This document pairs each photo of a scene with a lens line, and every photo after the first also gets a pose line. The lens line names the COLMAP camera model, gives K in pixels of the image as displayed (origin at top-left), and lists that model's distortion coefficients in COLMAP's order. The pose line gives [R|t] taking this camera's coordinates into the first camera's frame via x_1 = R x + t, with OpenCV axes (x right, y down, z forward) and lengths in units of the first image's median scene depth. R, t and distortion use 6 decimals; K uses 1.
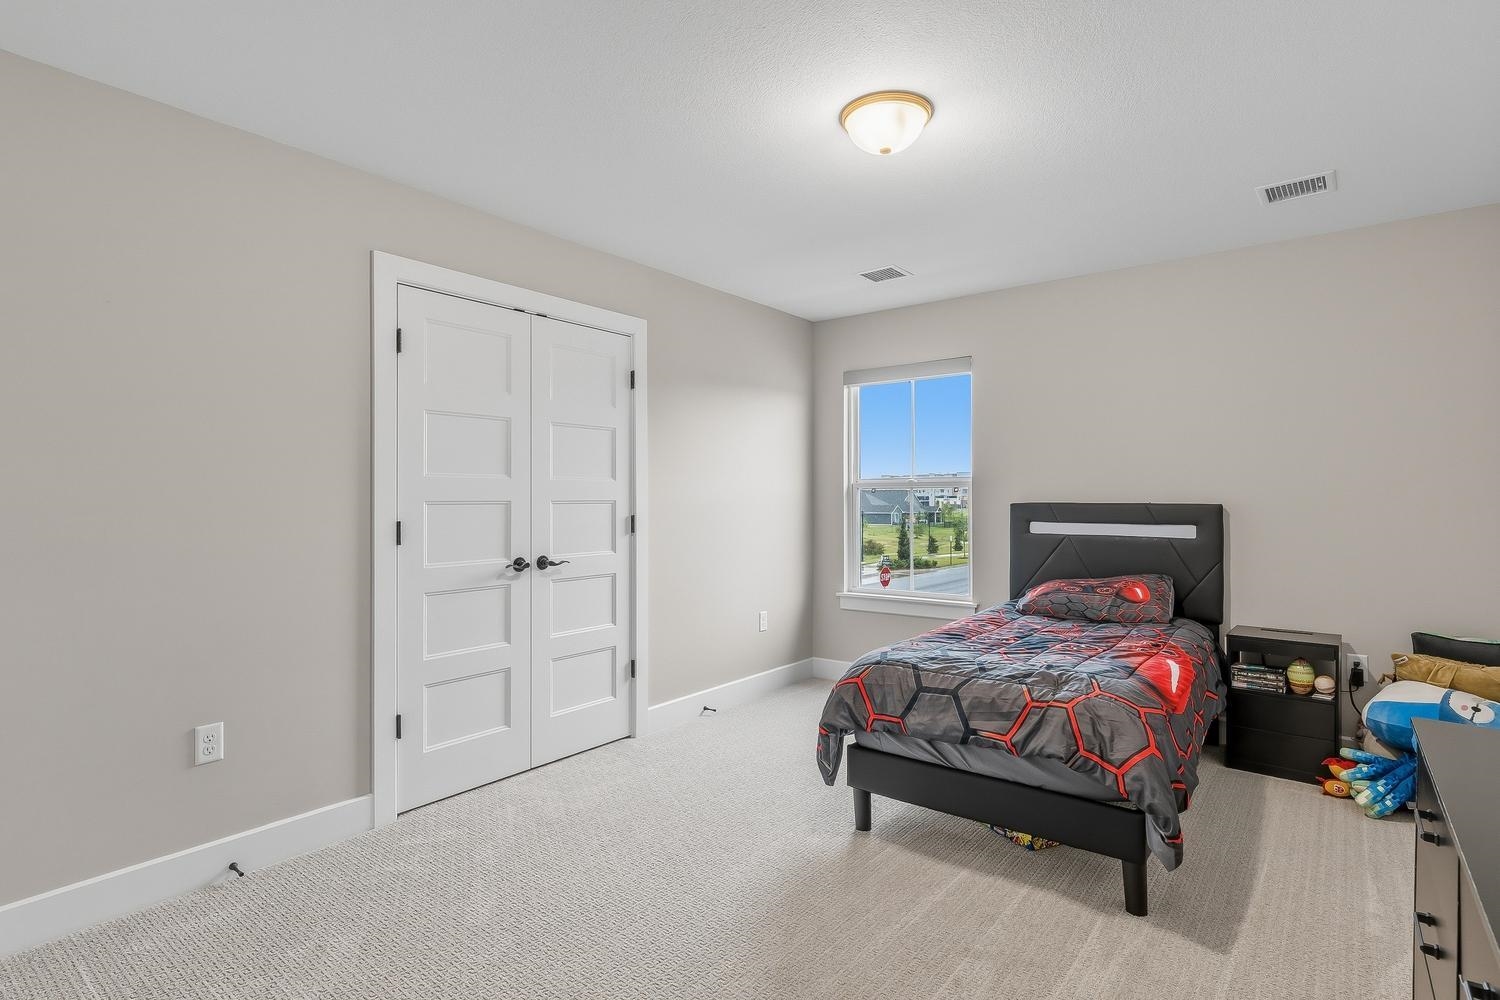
lens RADIAL K [[761.4, 0, 752.8], [0, 761.4, 506.8], [0, 0, 1]] dist [0.000536, 0.000178]
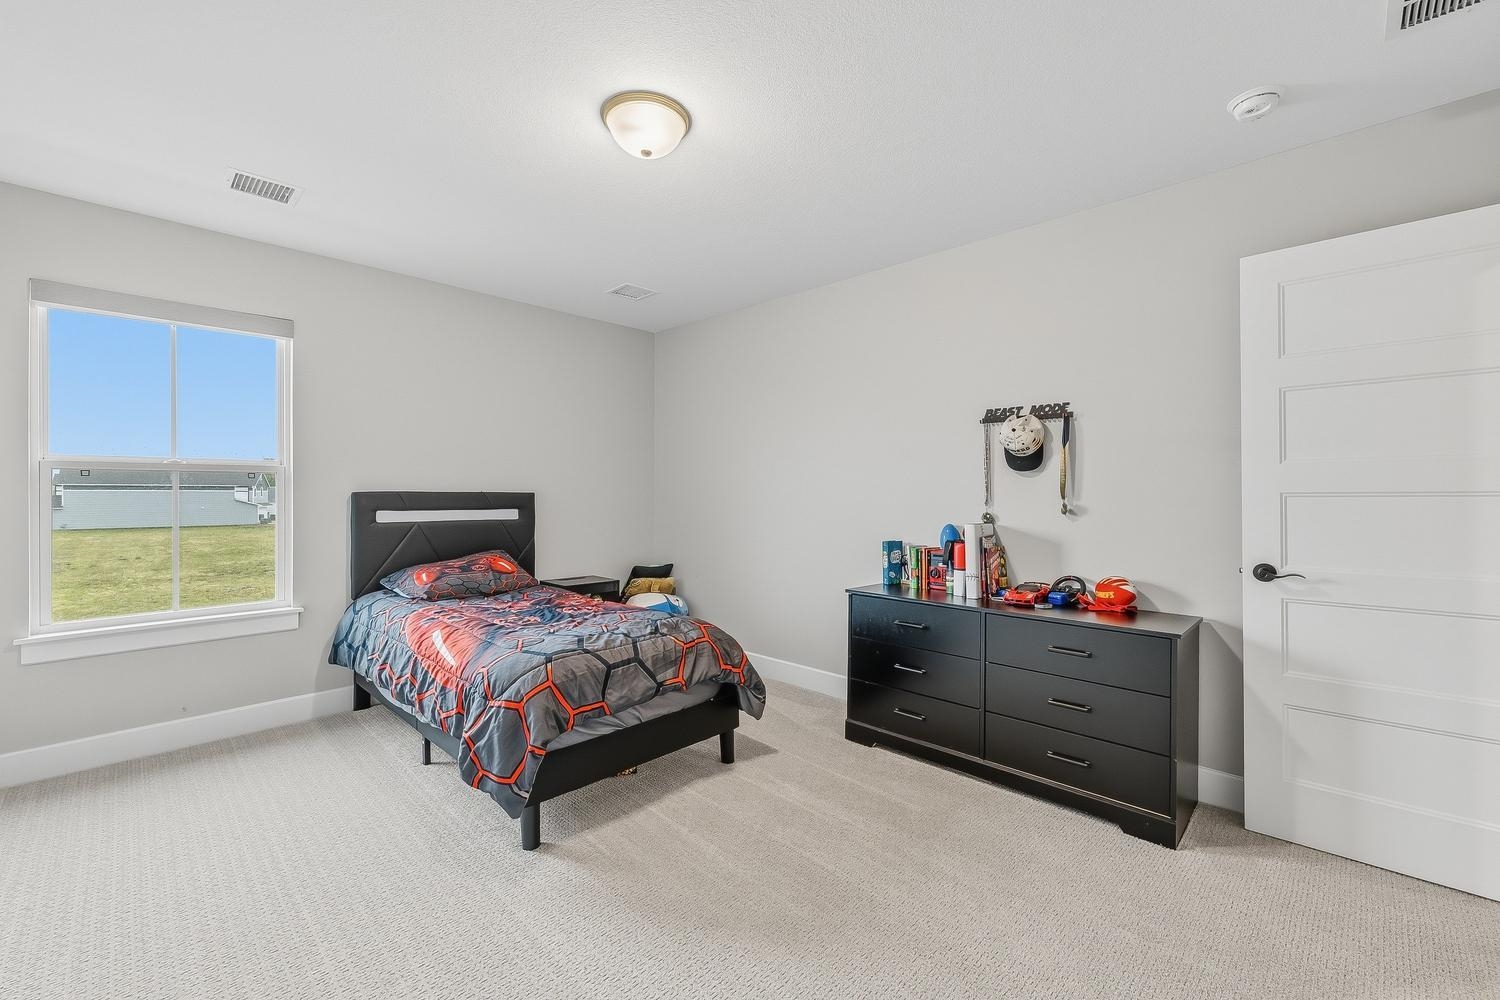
lens RADIAL K [[613.9, 0, 750.8], [0, 613.9, 505.8], [0, 0, 1]] dist [0.000717, 0.000123]
pose [[0.111712, -0.022064, 0.993496, -0.581987], [0.005472, 0.999752, 0.021587, -0.002405], [-0.993726, 0.003025, 0.111805, 0.686048]]
